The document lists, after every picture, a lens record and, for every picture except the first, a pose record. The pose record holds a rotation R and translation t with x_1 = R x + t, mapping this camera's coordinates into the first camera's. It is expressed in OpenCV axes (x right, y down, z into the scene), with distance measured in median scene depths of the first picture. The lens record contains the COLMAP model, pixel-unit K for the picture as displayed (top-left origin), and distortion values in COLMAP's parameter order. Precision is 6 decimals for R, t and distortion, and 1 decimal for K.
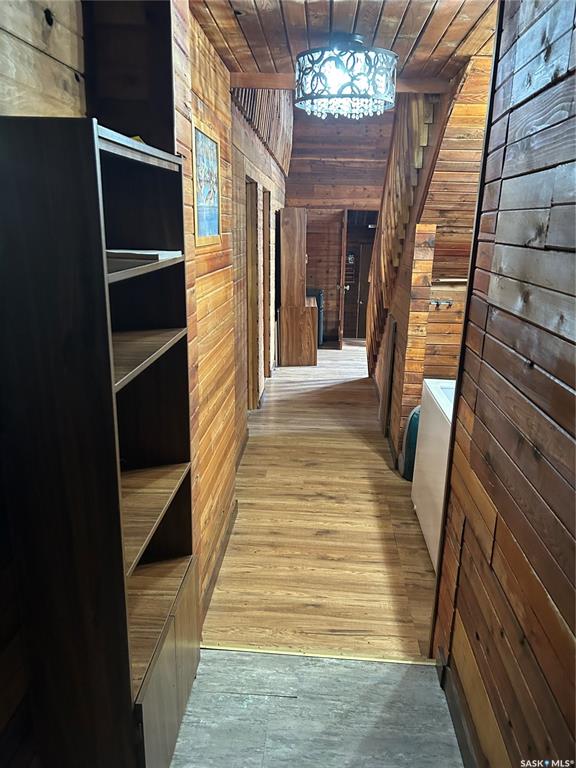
lens RADIAL K [[579.4, 0, 288.4], [0, 579.4, 385.3], [0, 0, 1]] dist [0.007649, 0.001172]
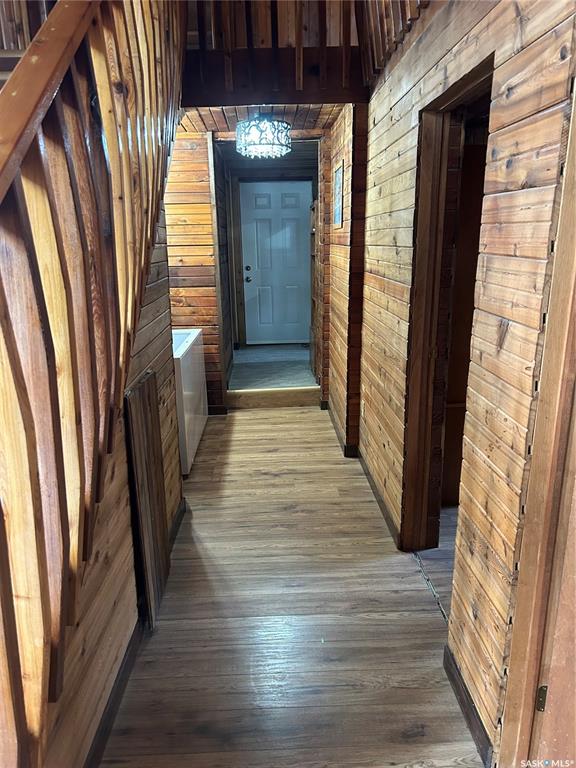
lens RADIAL K [[579.4, 0, 286.9], [0, 579.4, 384.1], [0, 0, 1]] dist [0.007649, 0.001172]
pose [[-0.995597, 0.019534, -0.091675, 0.129610], [-0.027013, 0.876754, 0.480180, -0.455937], [0.089756, 0.480543, -0.872366, 1.859962]]
